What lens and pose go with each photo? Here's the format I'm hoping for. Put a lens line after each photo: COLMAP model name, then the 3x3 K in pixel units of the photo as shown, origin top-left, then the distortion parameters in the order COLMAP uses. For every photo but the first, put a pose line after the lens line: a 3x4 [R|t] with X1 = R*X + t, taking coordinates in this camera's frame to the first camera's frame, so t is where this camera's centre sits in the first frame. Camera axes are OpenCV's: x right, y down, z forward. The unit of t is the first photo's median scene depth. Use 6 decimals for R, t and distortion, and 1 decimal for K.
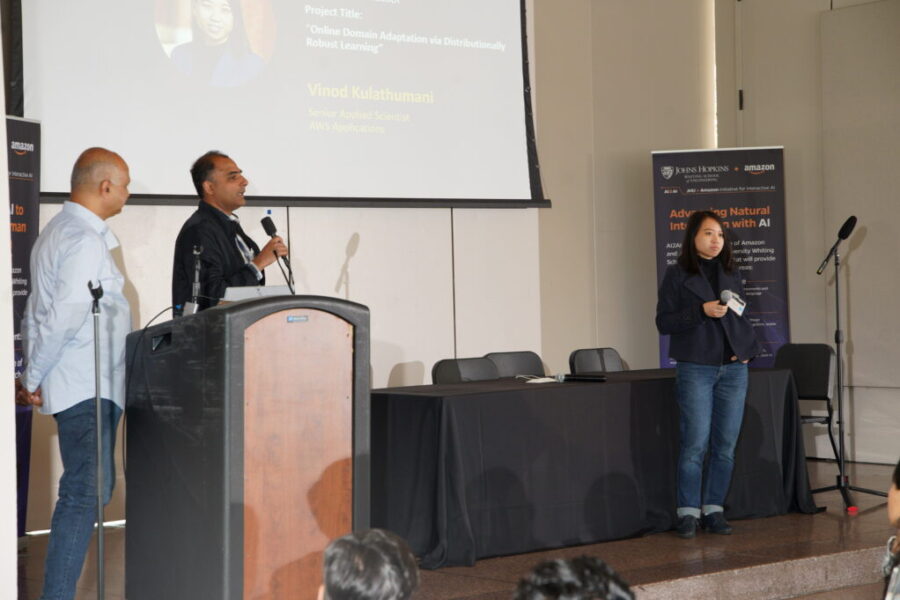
lens RADIAL K [[1866.2, 0, 450.0], [0, 1866.2, 300.0], [0, 0, 1]] dist [0.294067, -0.215852]
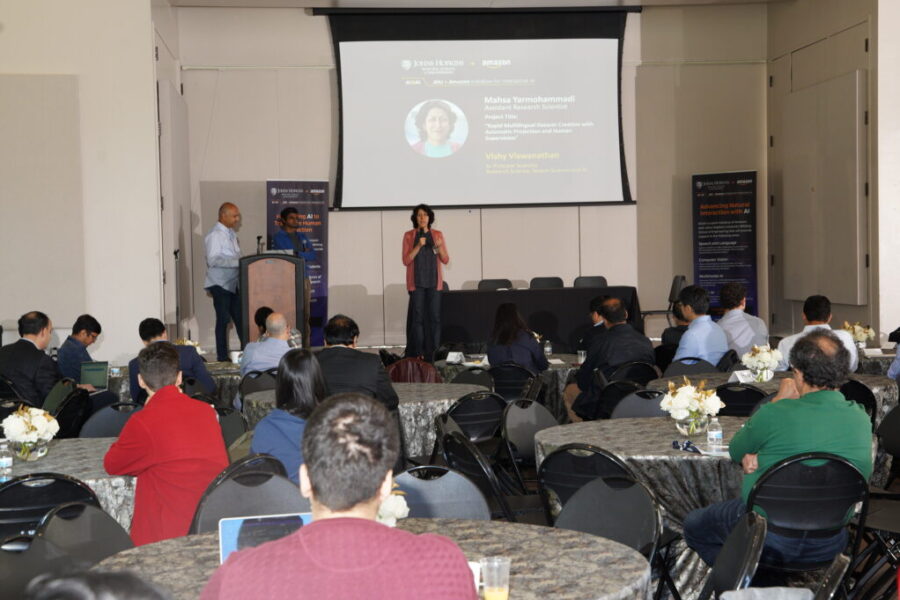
lens RADIAL K [[1447.9, 0, 450.0], [0, 1447.9, 300.0], [0, 0, 1]] dist [0.124498, 0.000767]
pose [[0.822780, 0.026203, -0.567756, 1.006160], [-0.002312, 0.999083, 0.042759, -0.019025], [0.568355, -0.033869, 0.822086, -0.478722]]
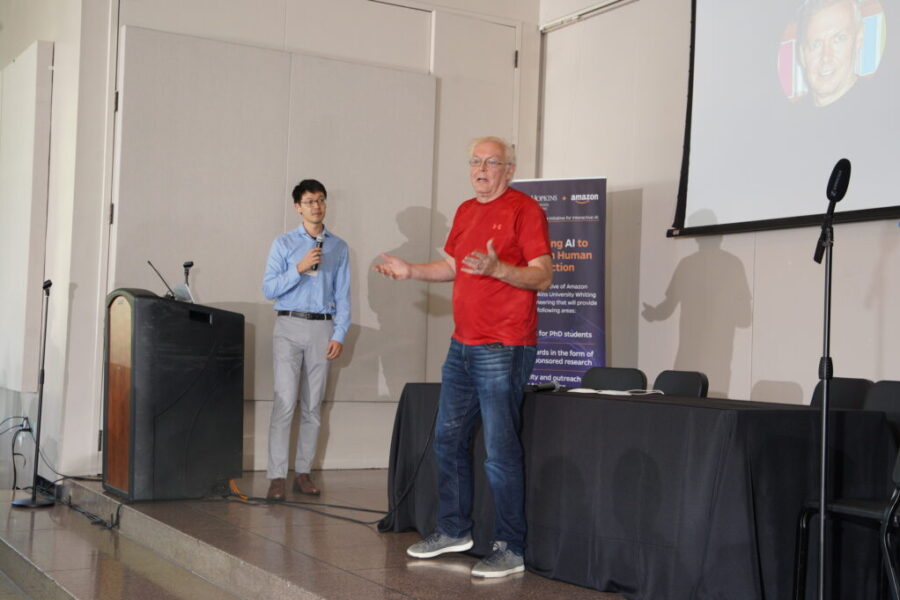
lens RADIAL K [[1253.9, 0, 450.0], [0, 1253.9, 300.0], [0, 0, 1]] dist [0.091152, 0.054331]
pose [[-0.188594, -0.017130, -0.981906, 0.685405], [-0.035856, 0.999301, -0.010547, 0.007251], [0.981400, 0.033218, -0.189077, 1.072157]]
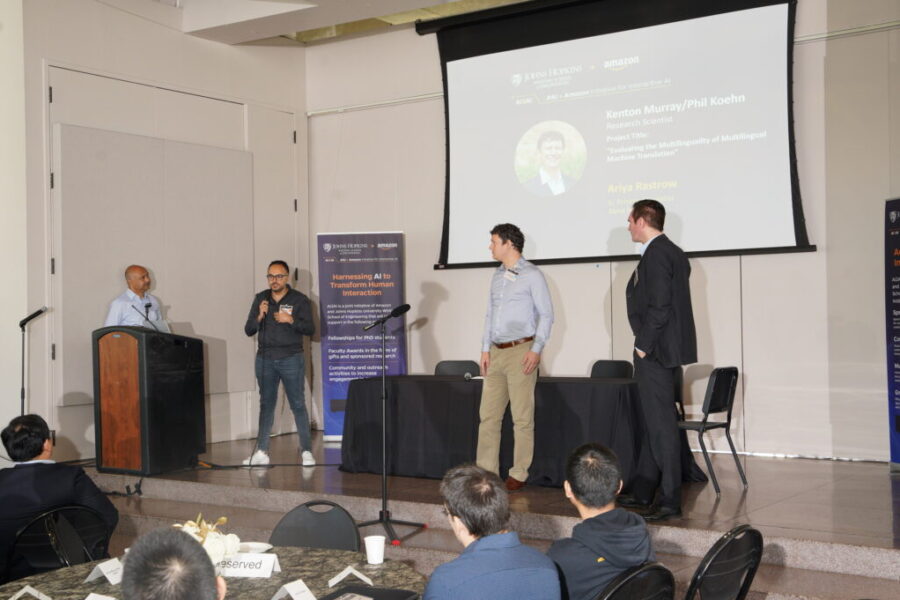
lens RADIAL K [[1210.7, 0, 450.0], [0, 1210.7, 300.0], [0, 0, 1]] dist [0.077631, 0.034621]
pose [[0.247341, 0.007837, -0.968897, 1.057206], [0.003942, 0.999951, 0.009094, -0.032812], [0.968920, -0.006069, 0.247298, 0.736173]]
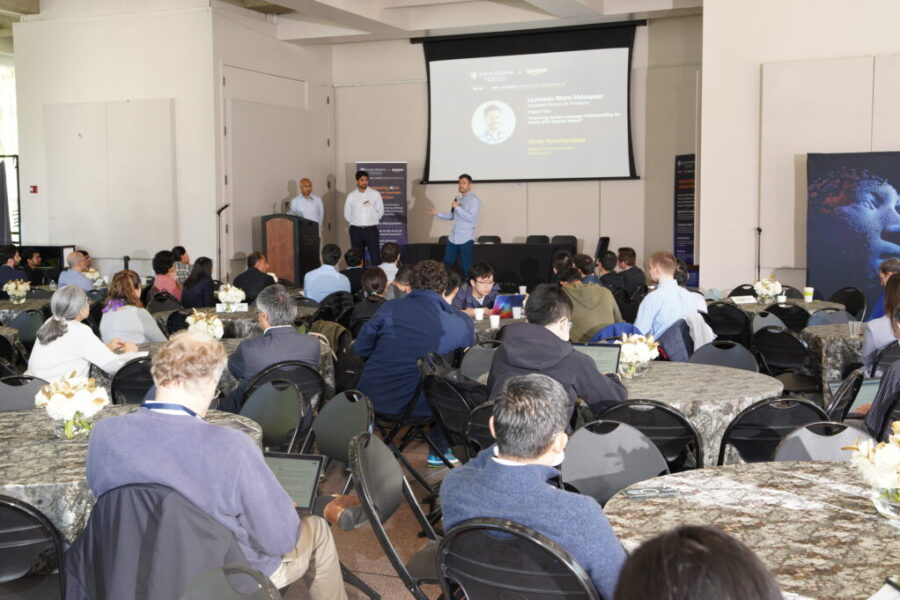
lens RADIAL K [[1132.7, 0, 450.0], [0, 1132.7, 300.0], [0, 0, 1]] dist [0.059517, 0.011541]
pose [[0.423887, 0.091894, -0.901041, 1.735490], [-0.010965, 0.995287, 0.096347, -0.043500], [0.905649, -0.030960, 0.422897, 0.184725]]
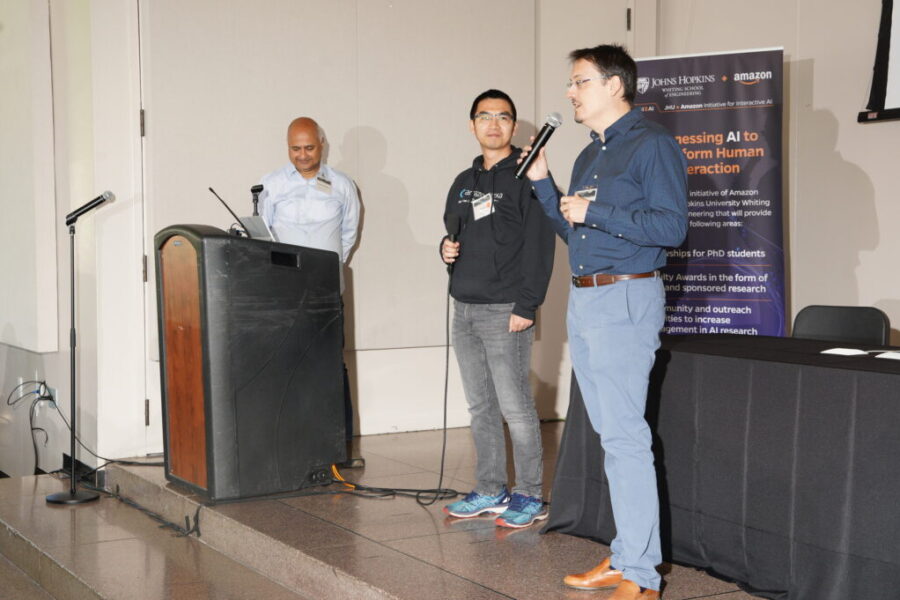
lens RADIAL K [[1409.3, 0, 450.0], [0, 1409.3, 300.0], [0, 0, 1]] dist [0.042596, 0.918970]
pose [[-0.178976, 0.074403, -0.981036, 0.593824], [0.005158, 0.997194, 0.074688, -0.015381], [0.983840, 0.008307, -0.178858, 0.970128]]
